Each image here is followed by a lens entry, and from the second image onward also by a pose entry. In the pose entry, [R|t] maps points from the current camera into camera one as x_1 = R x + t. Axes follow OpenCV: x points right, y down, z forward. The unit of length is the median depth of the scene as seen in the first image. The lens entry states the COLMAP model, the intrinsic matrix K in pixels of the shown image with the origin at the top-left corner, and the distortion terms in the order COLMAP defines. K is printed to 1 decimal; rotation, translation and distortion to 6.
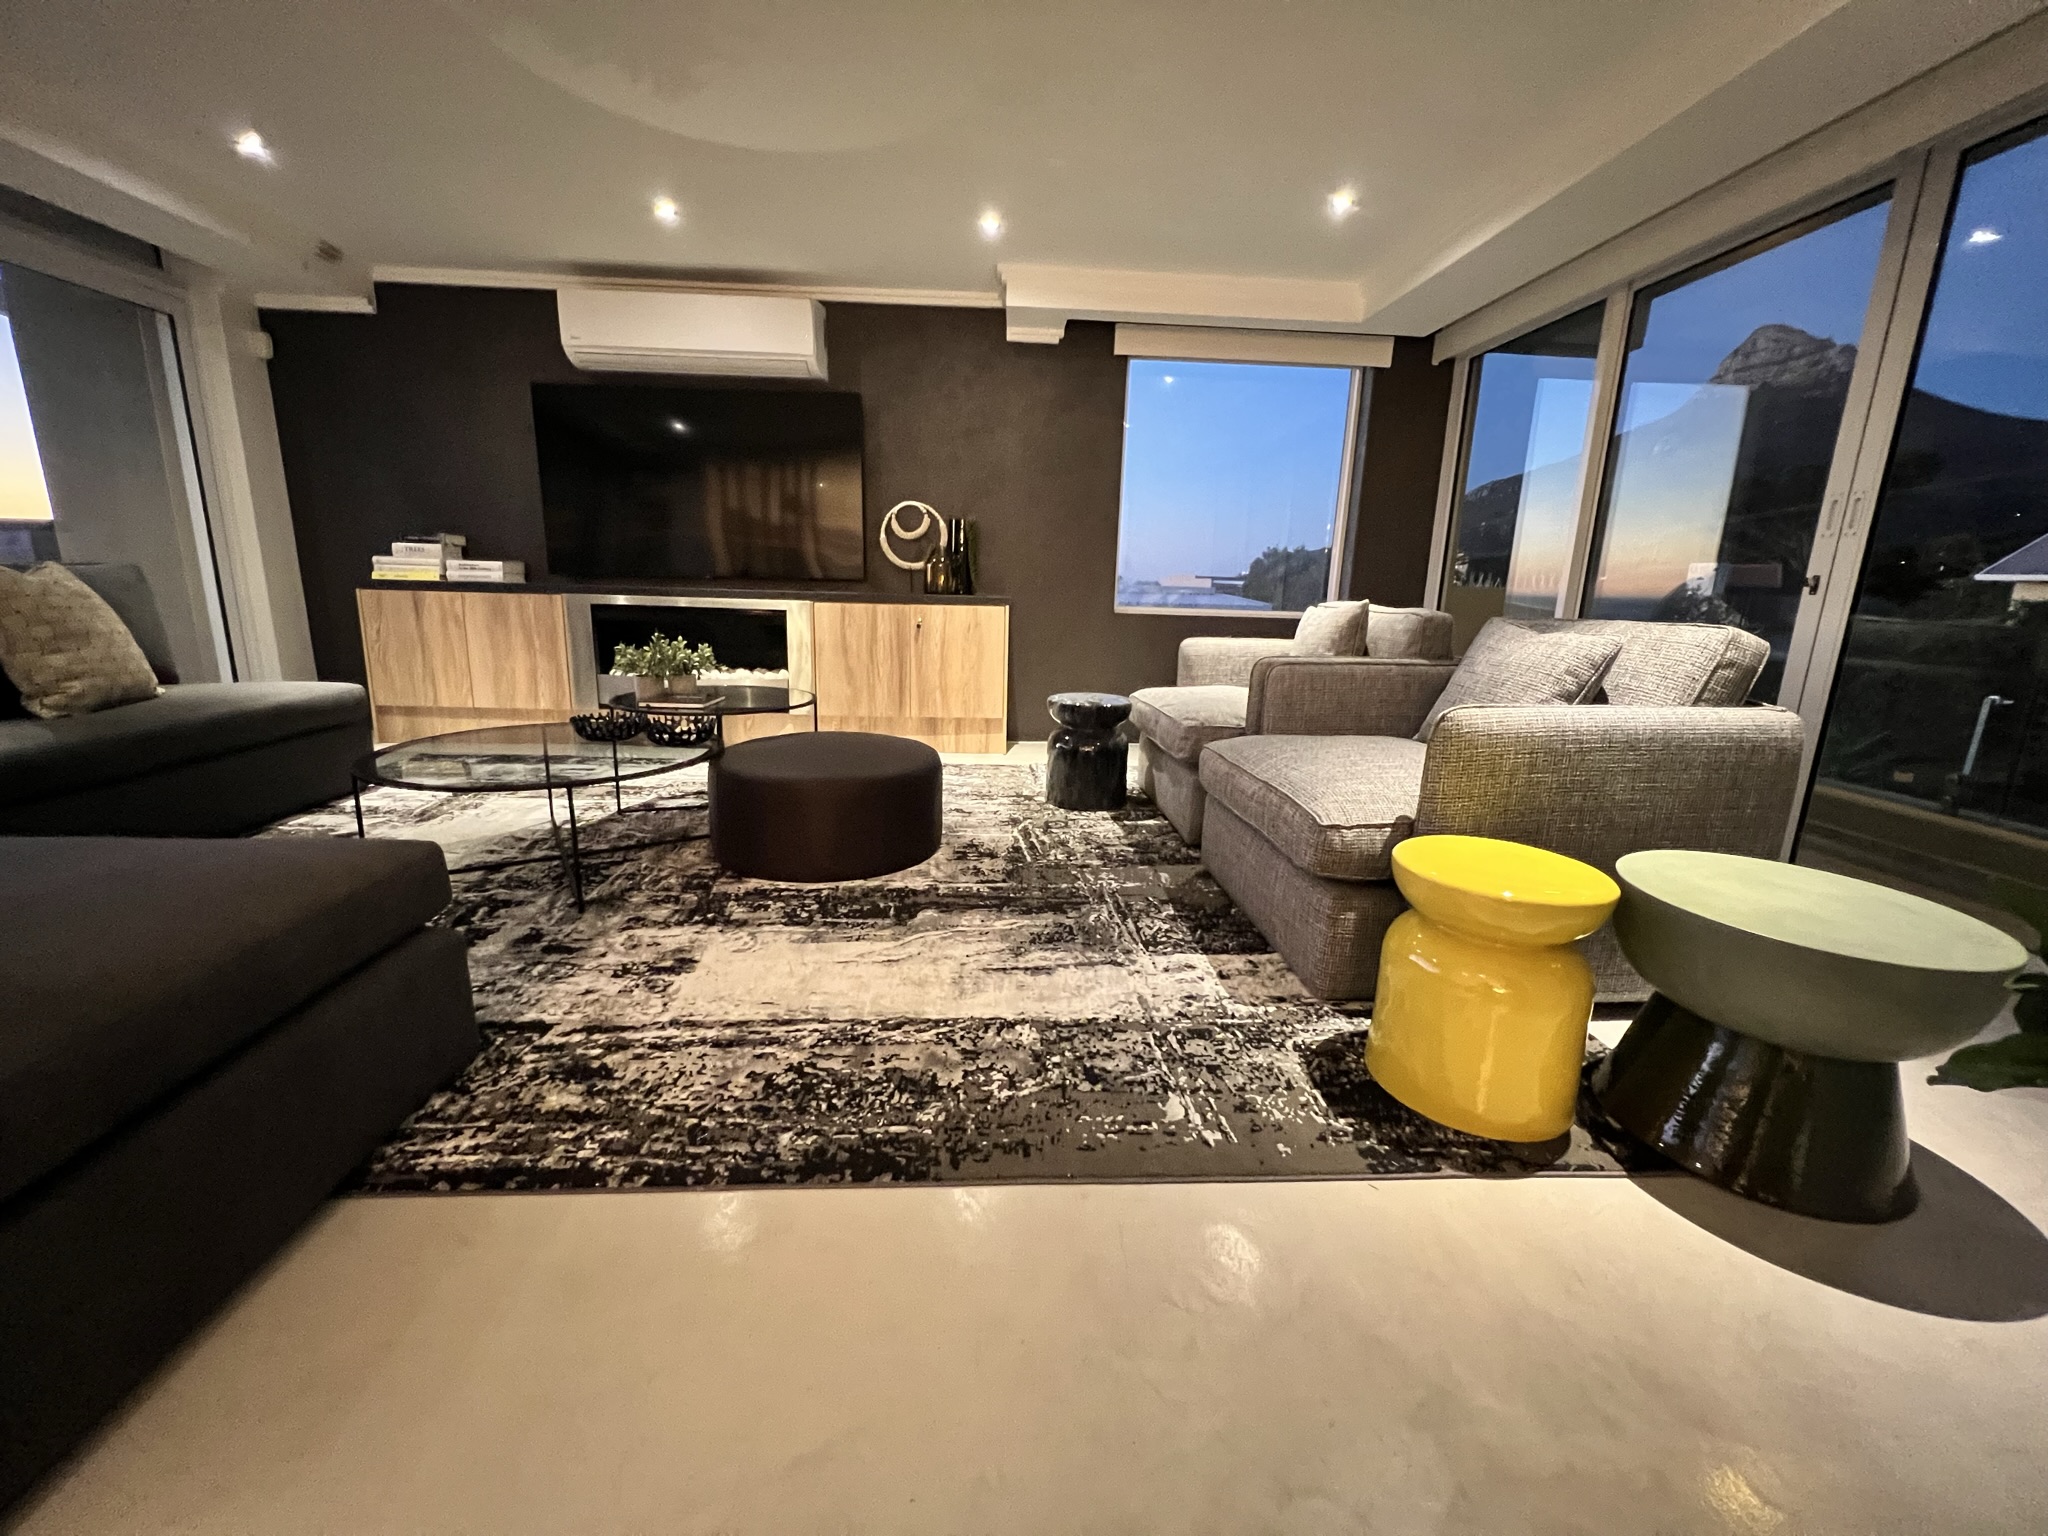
lens RADIAL K [[816.7, 0, 1021.9], [0, 816.7, 761.5], [0, 0, 1]] dist [-0.002704, 0.000748]
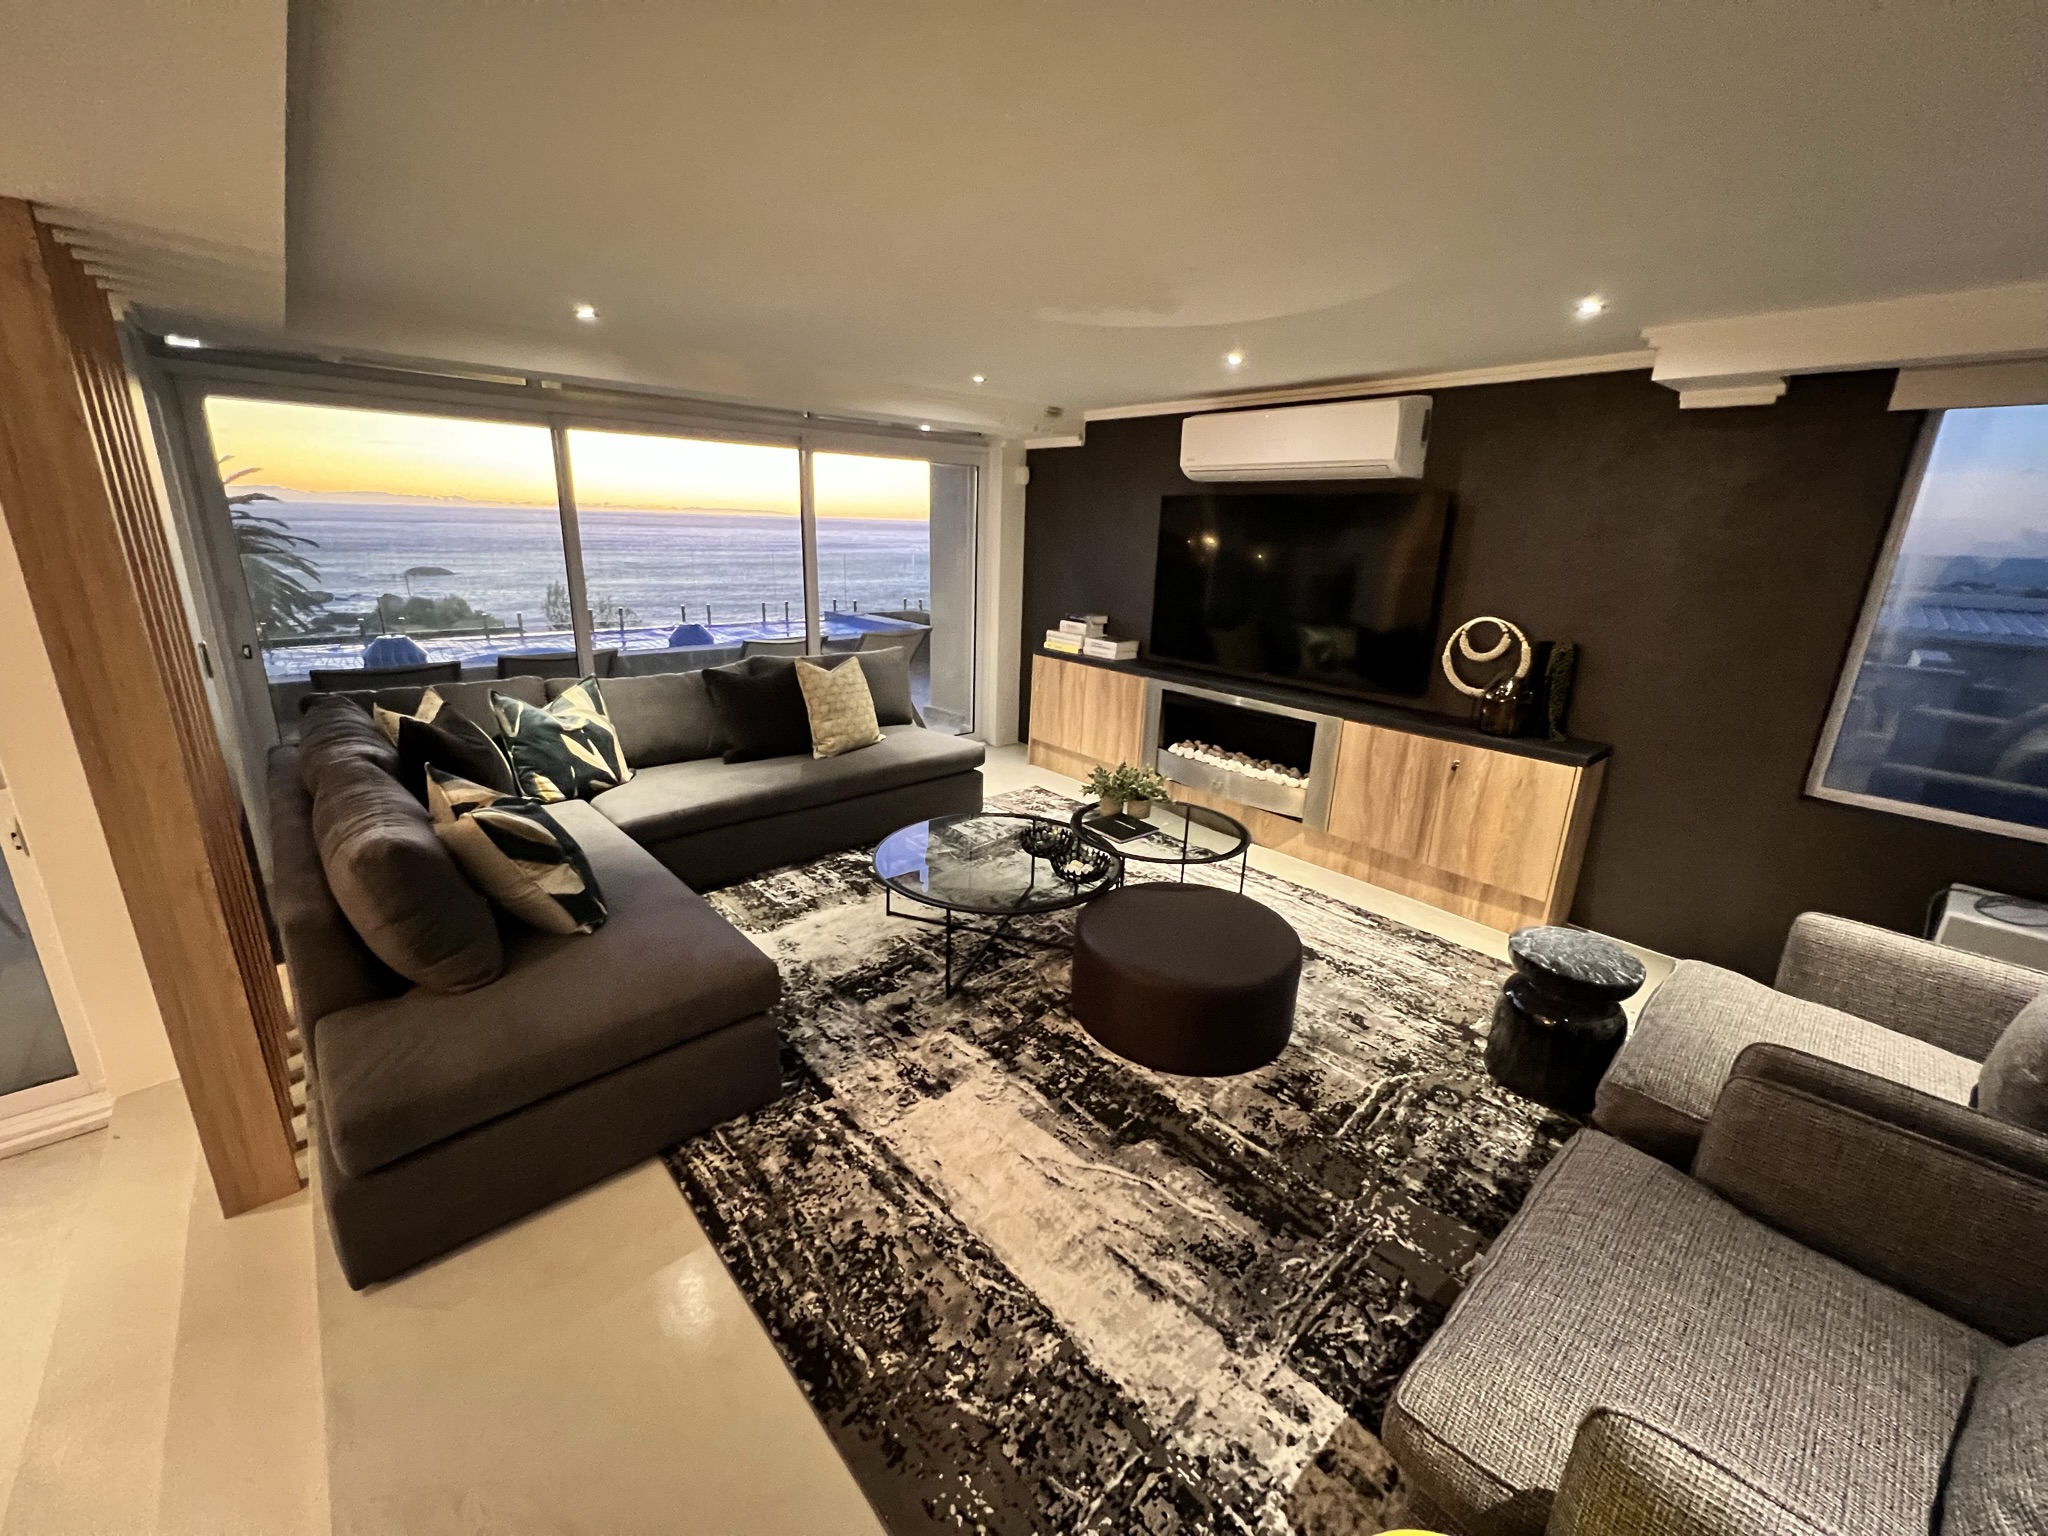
lens RADIAL K [[816.7, 0, 1020.4], [0, 816.7, 760.8], [0, 0, 1]] dist [-0.002704, 0.000748]
pose [[0.617661, 0.212258, -0.757259, 0.402763], [-0.184605, 0.975117, 0.122750, -0.332991], [0.764471, 0.063976, 0.641476, 0.193506]]
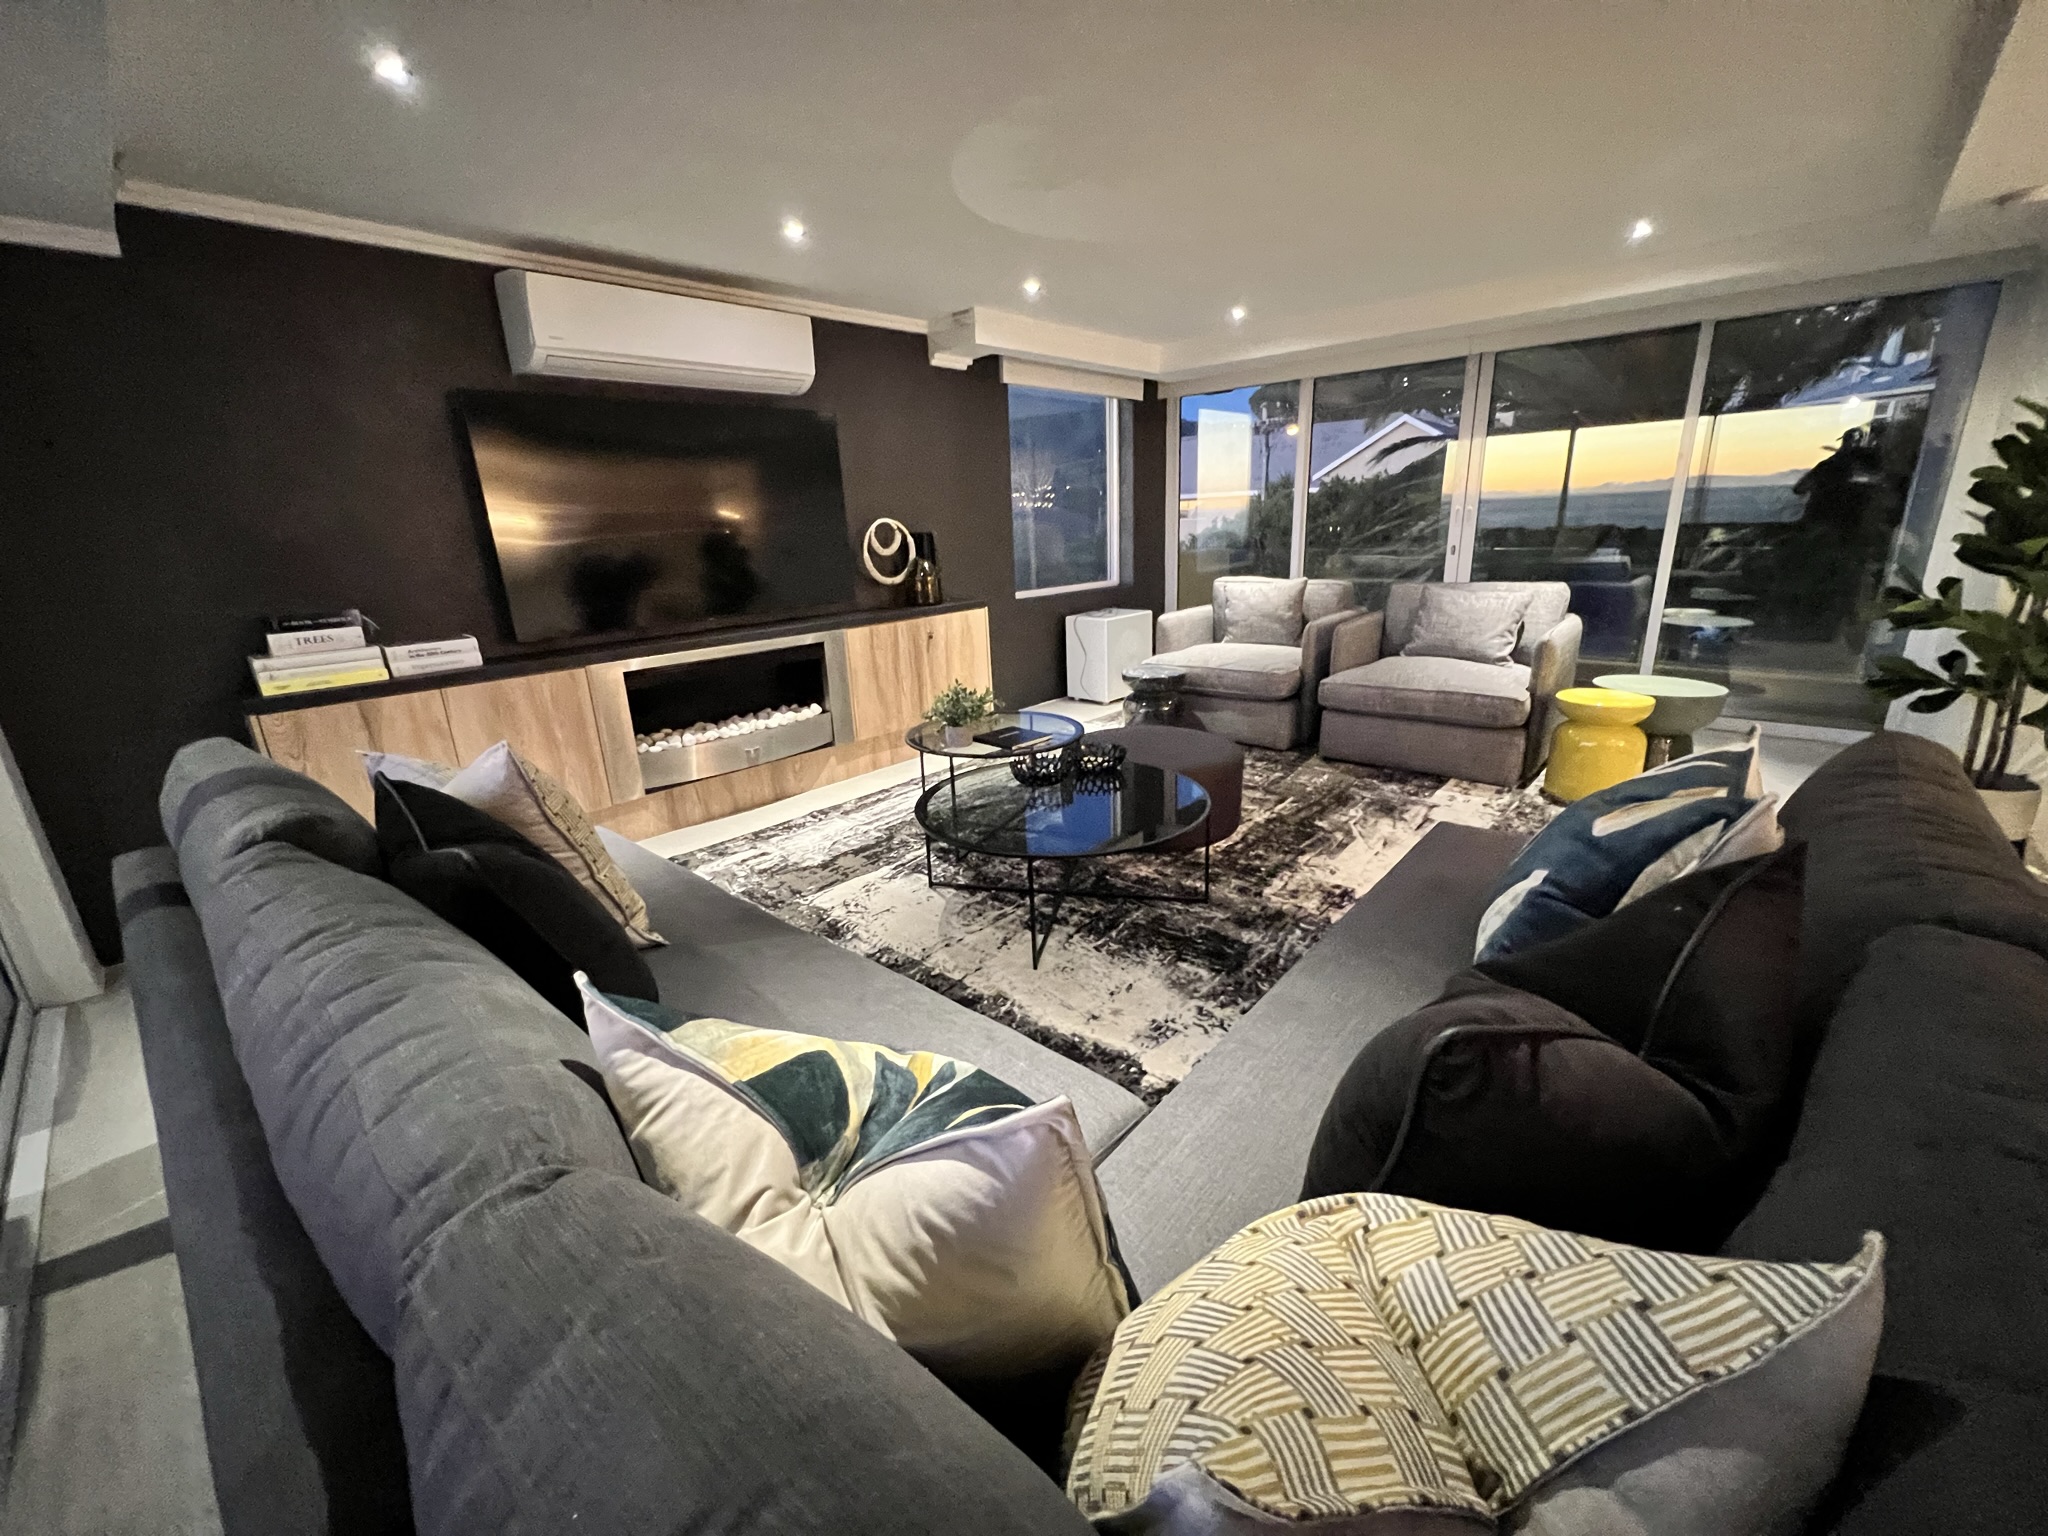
lens RADIAL K [[816.7, 0, 1023.3], [0, 816.7, 760.9], [0, 0, 1]] dist [-0.002704, 0.000748]
pose [[0.711273, -0.253662, 0.655550, -1.343003], [0.210506, 0.966681, 0.145653, -0.239084], [-0.670654, 0.034398, 0.740972, 0.223686]]
